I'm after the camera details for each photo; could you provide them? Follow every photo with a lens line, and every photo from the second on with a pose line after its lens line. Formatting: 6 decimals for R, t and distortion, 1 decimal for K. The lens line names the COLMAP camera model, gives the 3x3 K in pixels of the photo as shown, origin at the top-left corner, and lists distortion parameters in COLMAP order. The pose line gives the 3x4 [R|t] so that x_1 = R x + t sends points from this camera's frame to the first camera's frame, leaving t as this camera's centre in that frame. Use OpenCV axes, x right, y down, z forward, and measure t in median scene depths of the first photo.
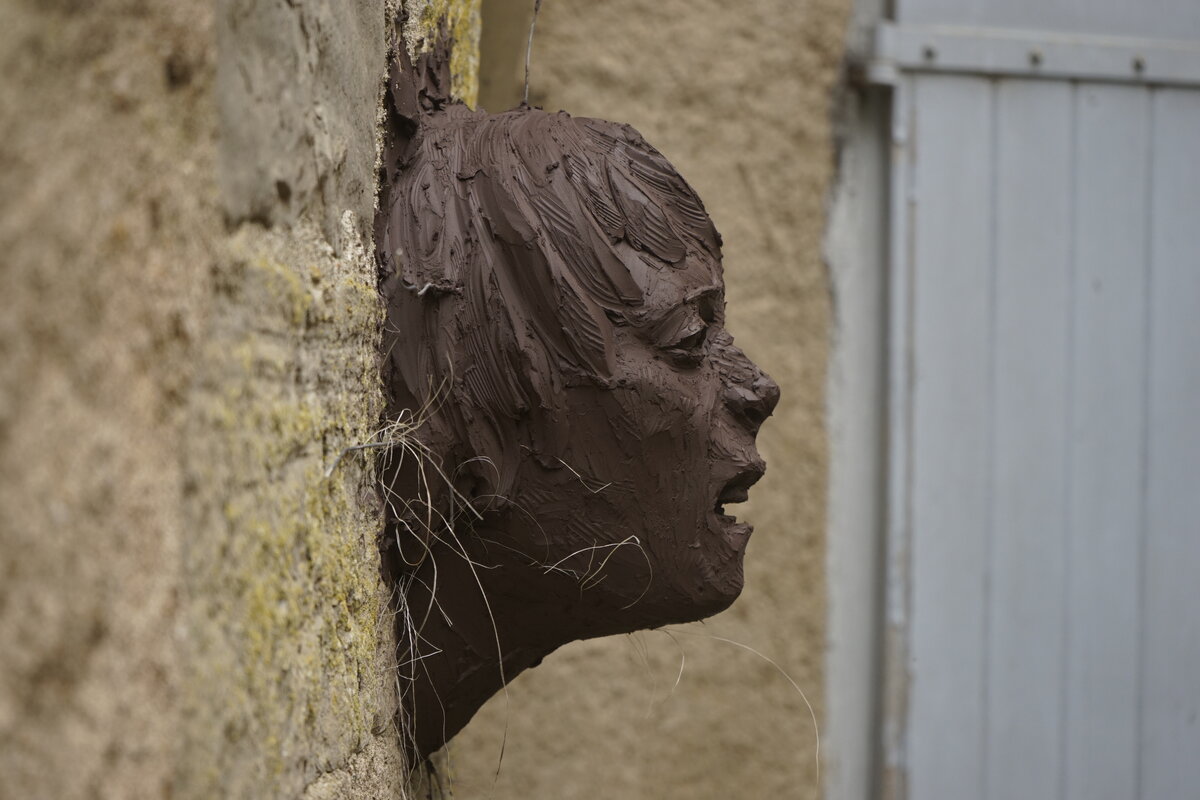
lens RADIAL K [[2487.7, 0, 599.6], [0, 2487.7, 396.4], [0, 0, 1]] dist [-0.034023, 0.000000]
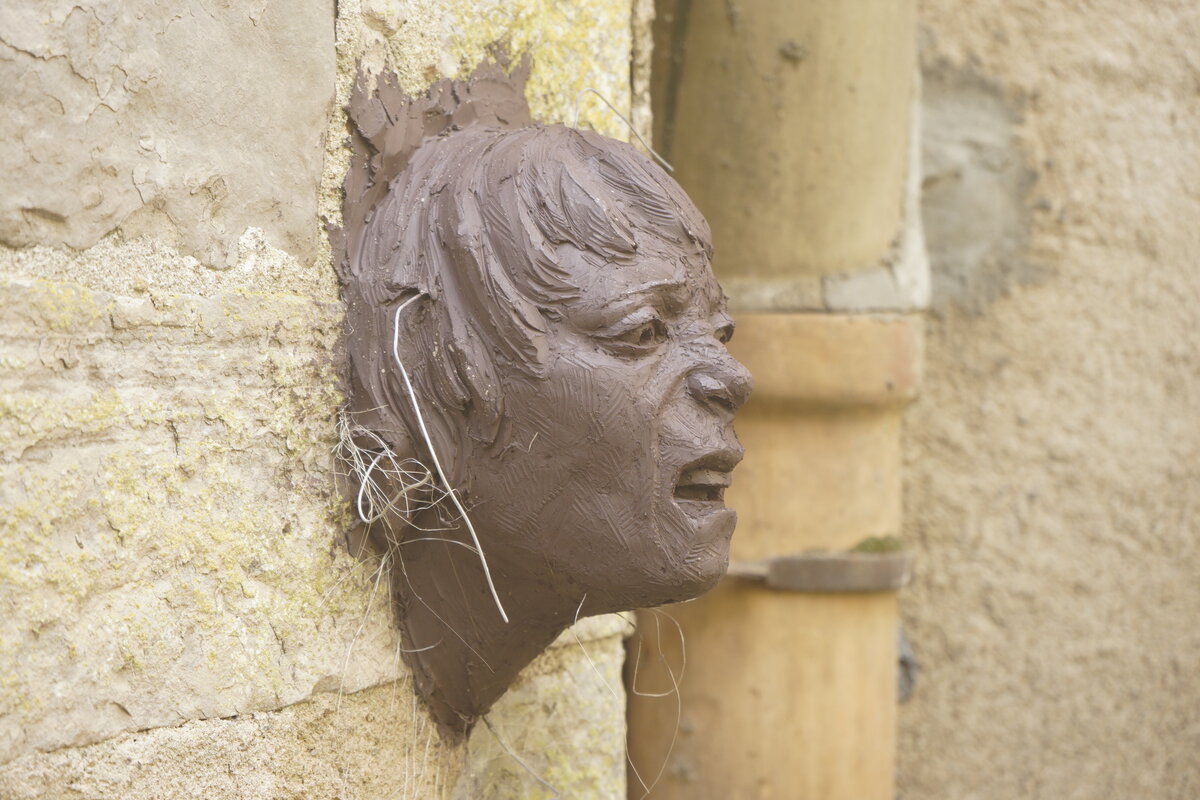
lens RADIAL K [[2487.7, 0, 600.7], [0, 2487.7, 406.5], [0, 0, 1]] dist [-0.034023, 0.000000]
pose [[0.891805, -0.017733, -0.452072, 0.501118], [0.016364, 0.999842, -0.006938, 0.015728], [0.452124, -0.001210, 0.891954, 0.053301]]
